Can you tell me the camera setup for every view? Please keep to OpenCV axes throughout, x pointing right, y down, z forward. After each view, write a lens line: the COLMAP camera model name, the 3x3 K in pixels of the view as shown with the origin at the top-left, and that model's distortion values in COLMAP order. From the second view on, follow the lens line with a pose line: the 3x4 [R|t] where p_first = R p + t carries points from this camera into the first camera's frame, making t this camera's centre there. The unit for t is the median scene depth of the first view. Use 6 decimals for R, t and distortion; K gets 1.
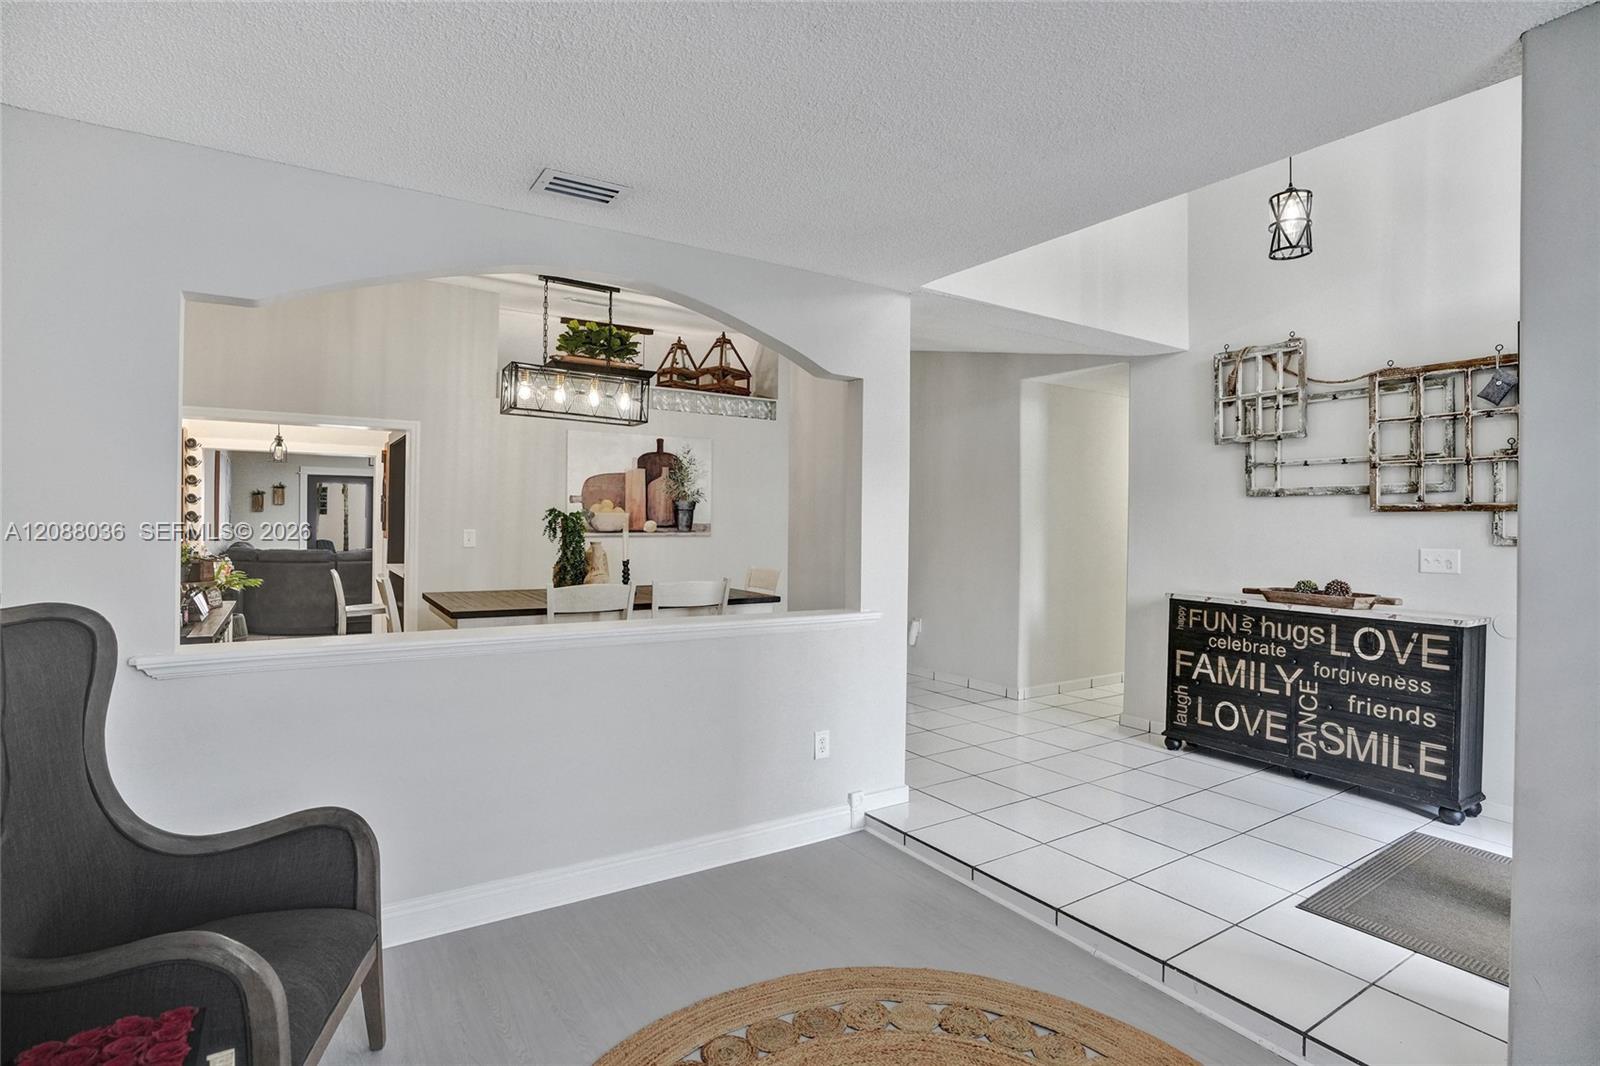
lens RADIAL K [[815.8, 0, 859.8], [0, 815.8, 526.5], [0, 0, 1]] dist [-0.000850, 0.000027]
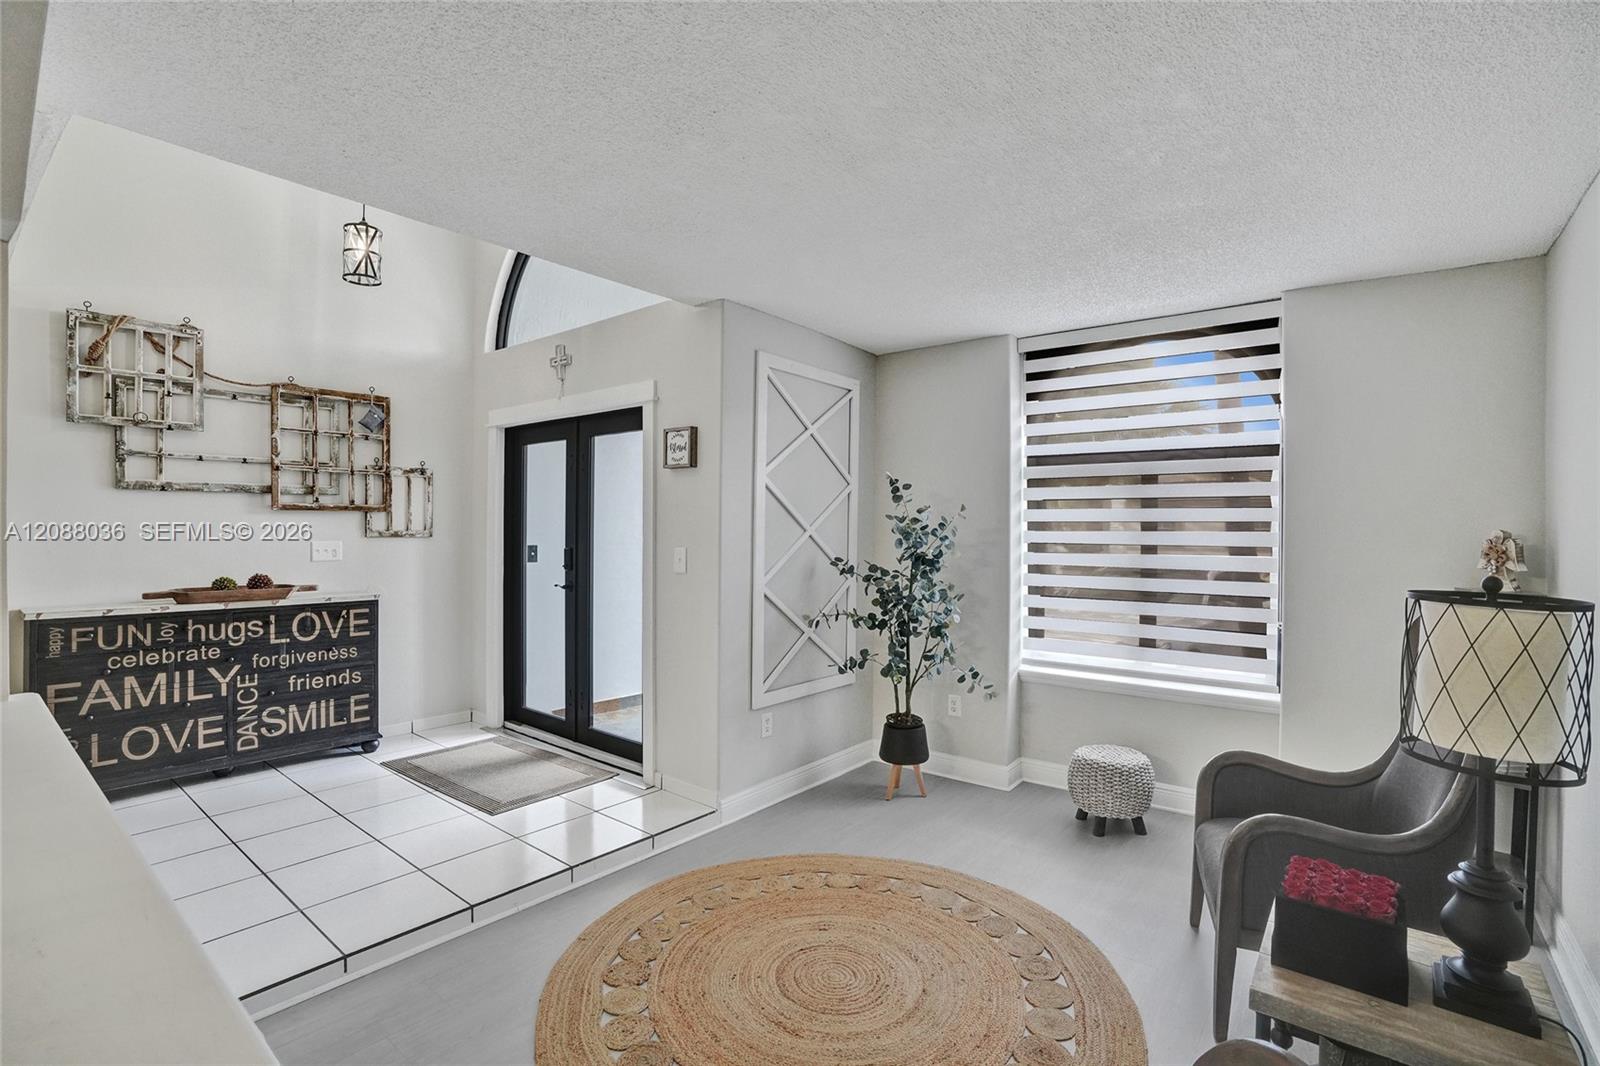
lens RADIAL K [[744.0, 0, 766.3], [0, 744.0, 531.0], [0, 0, 1]] dist [-0.024405, 0.007695]
pose [[-0.224718, -0.019654, 0.974226, -0.482401], [-0.006104, 0.999805, 0.018762, -0.011698], [-0.974405, -0.001730, -0.224795, 0.564555]]
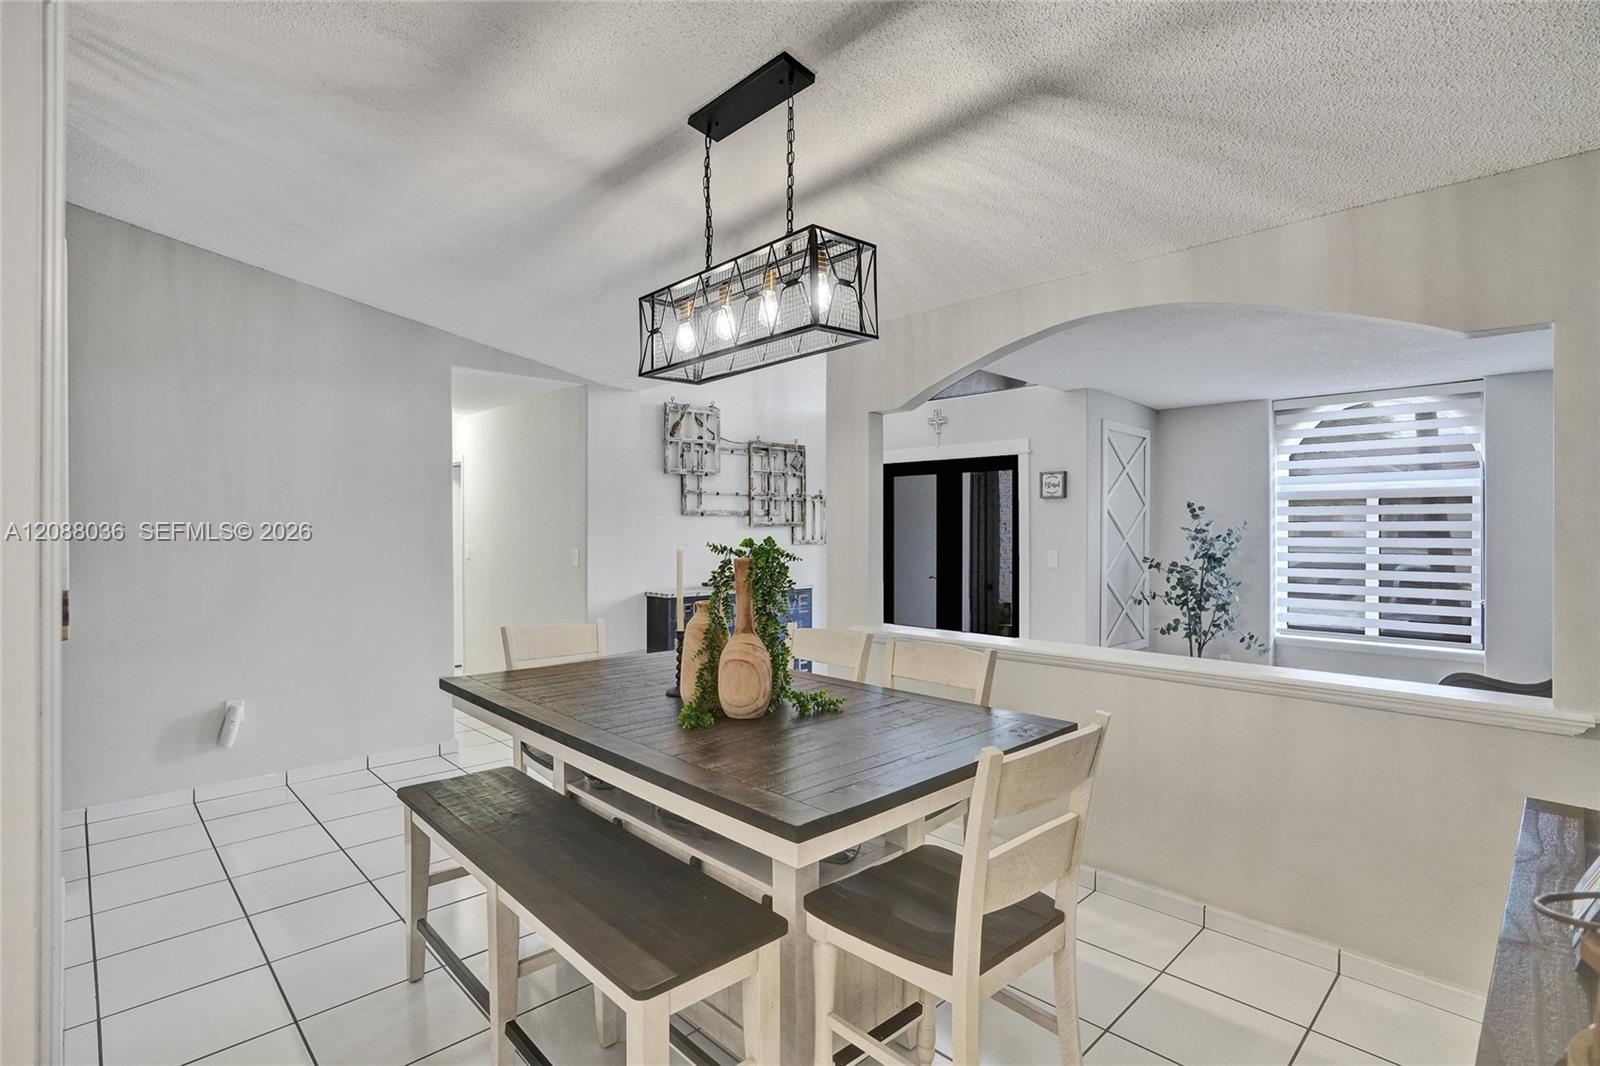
lens RADIAL K [[791.8, 0, 800.0], [0, 791.8, 533.0], [0, 0, 1]] dist [-0.001431, 0.000044]
pose [[-0.154340, -0.020564, 0.987804, -0.926037], [0.003442, 0.999766, 0.021351, -0.038405], [-0.988012, 0.006696, -0.154233, 1.125199]]
